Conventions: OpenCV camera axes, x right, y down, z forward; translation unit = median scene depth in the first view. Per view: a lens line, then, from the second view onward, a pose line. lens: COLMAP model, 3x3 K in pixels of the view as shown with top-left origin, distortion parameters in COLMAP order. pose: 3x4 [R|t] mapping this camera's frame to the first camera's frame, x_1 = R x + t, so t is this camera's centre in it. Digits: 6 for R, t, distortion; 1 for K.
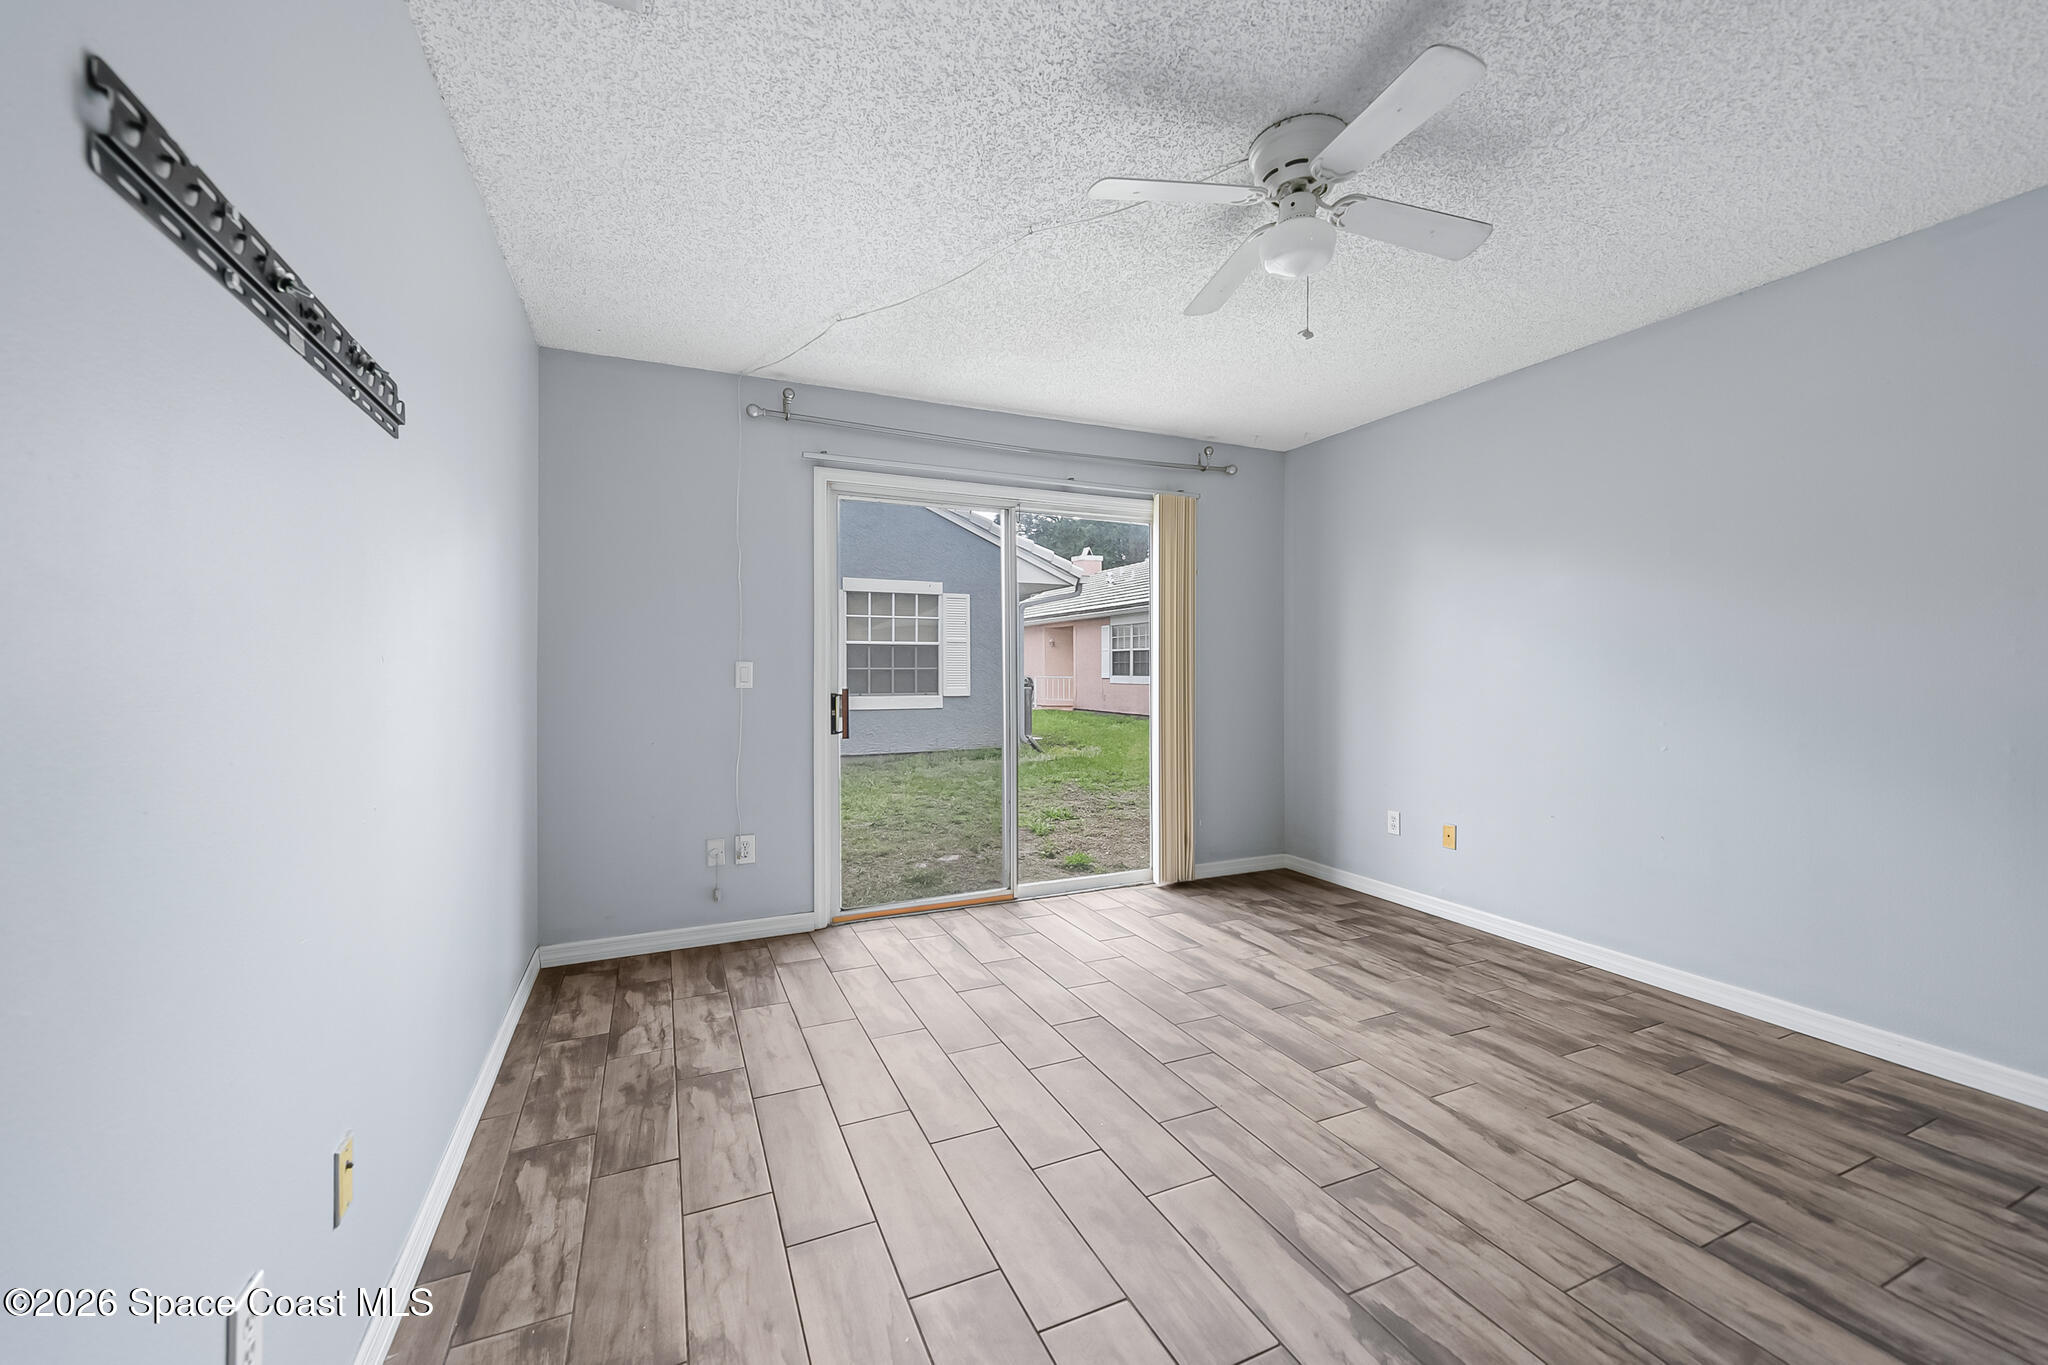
lens RADIAL K [[798.8, 0, 1016.8], [0, 798.8, 679.2], [0, 0, 1]] dist [0.006088, -0.000249]
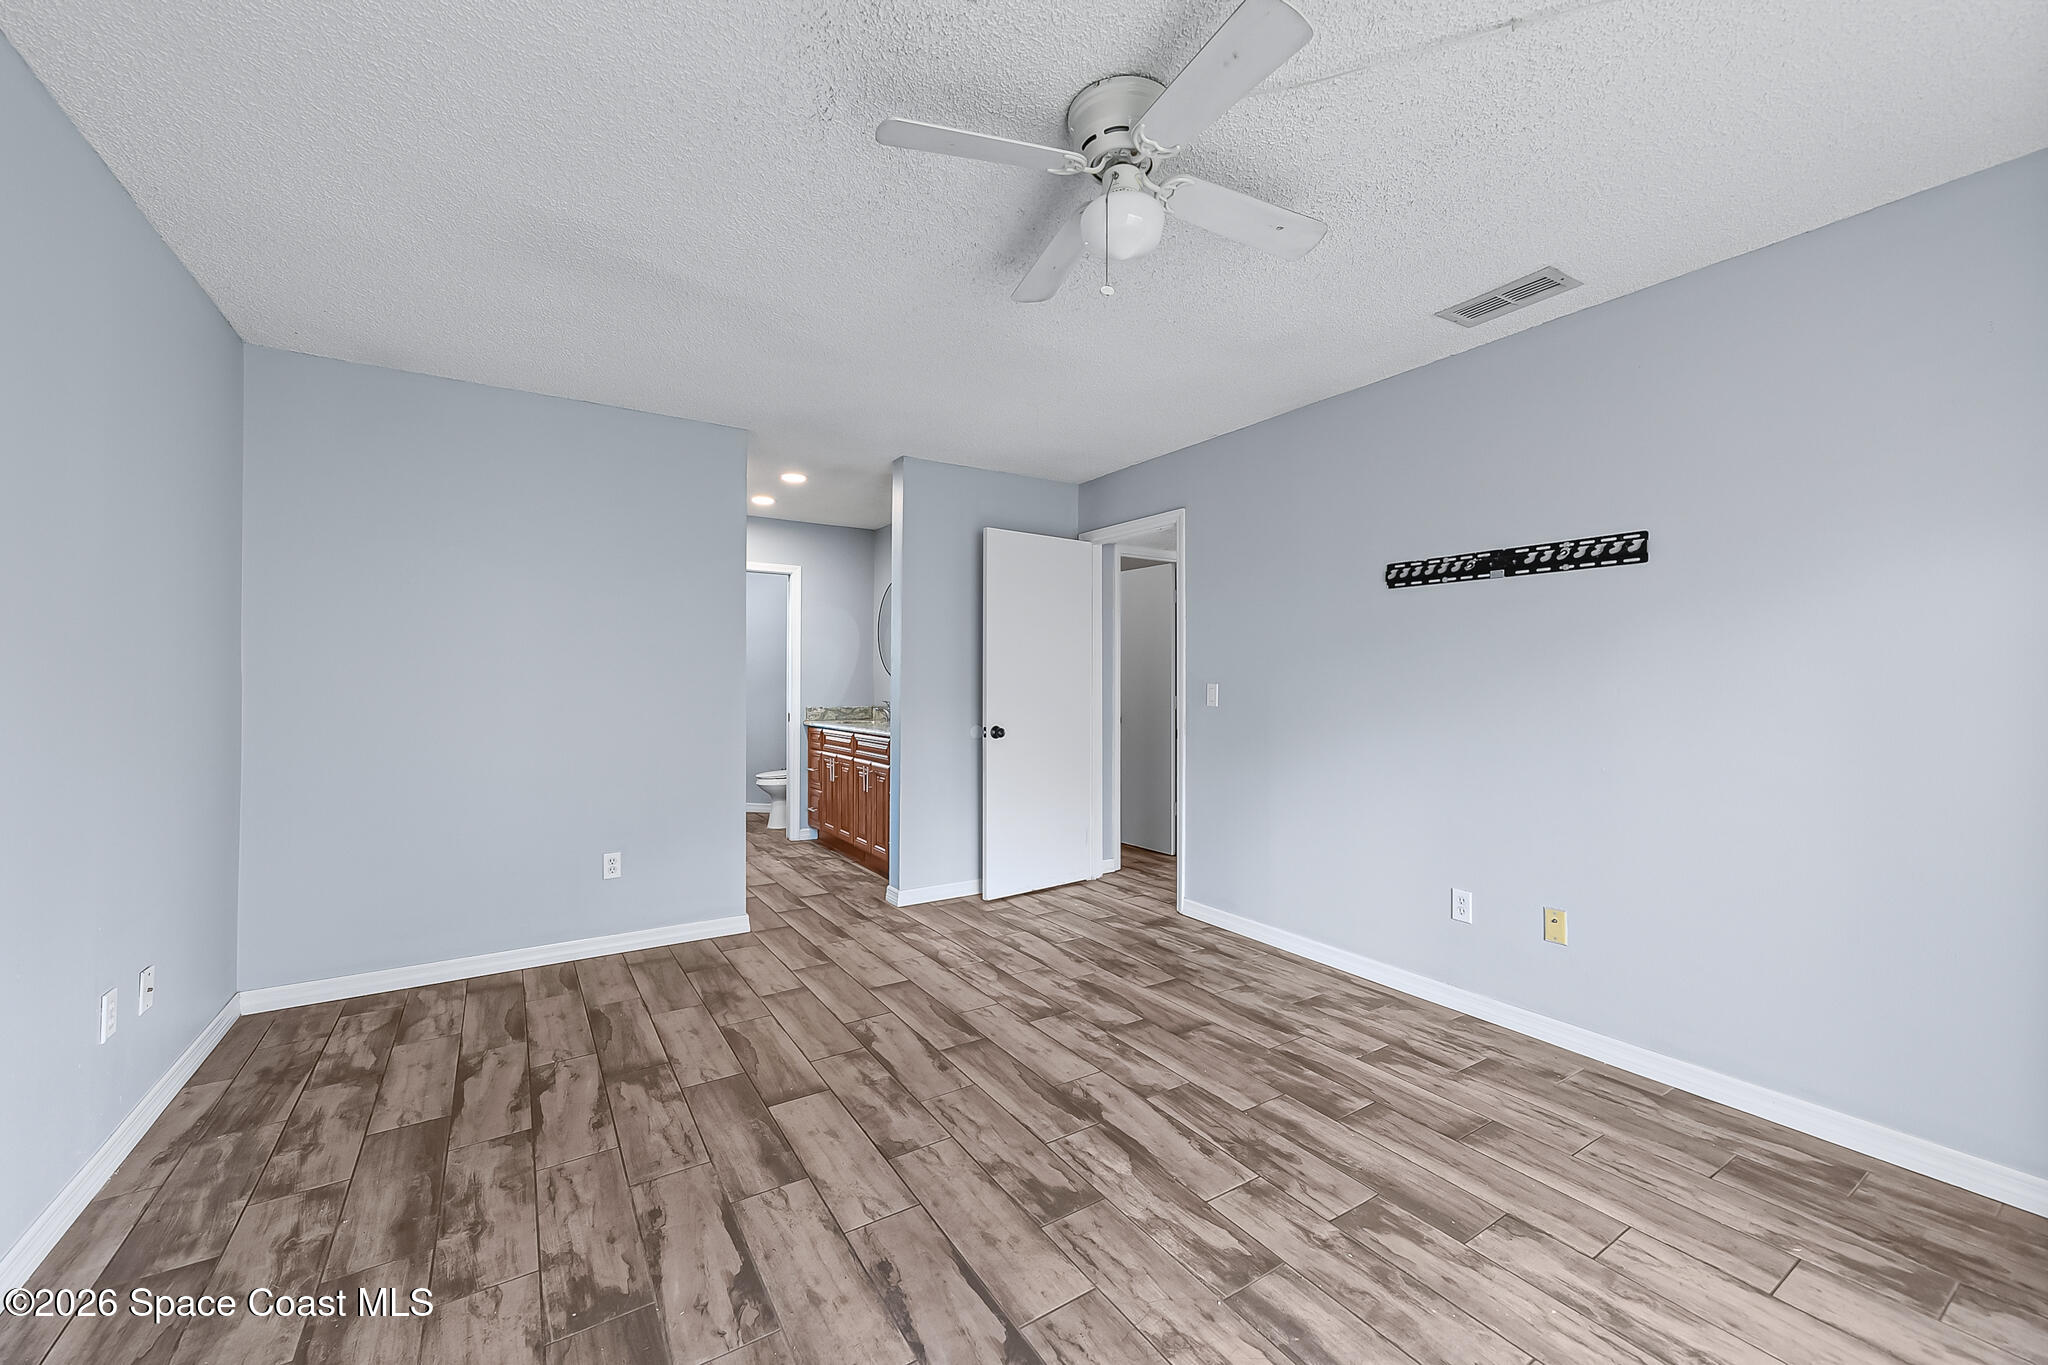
lens RADIAL K [[798.8, 0, 1024.6], [0, 798.8, 681.4], [0, 0, 1]] dist [0.006088, -0.000249]
pose [[-0.987931, -0.001797, -0.154884, 0.642858], [-0.003897, 0.999905, 0.013252, -0.049349], [0.154845, 0.013696, -0.987844, 1.993181]]
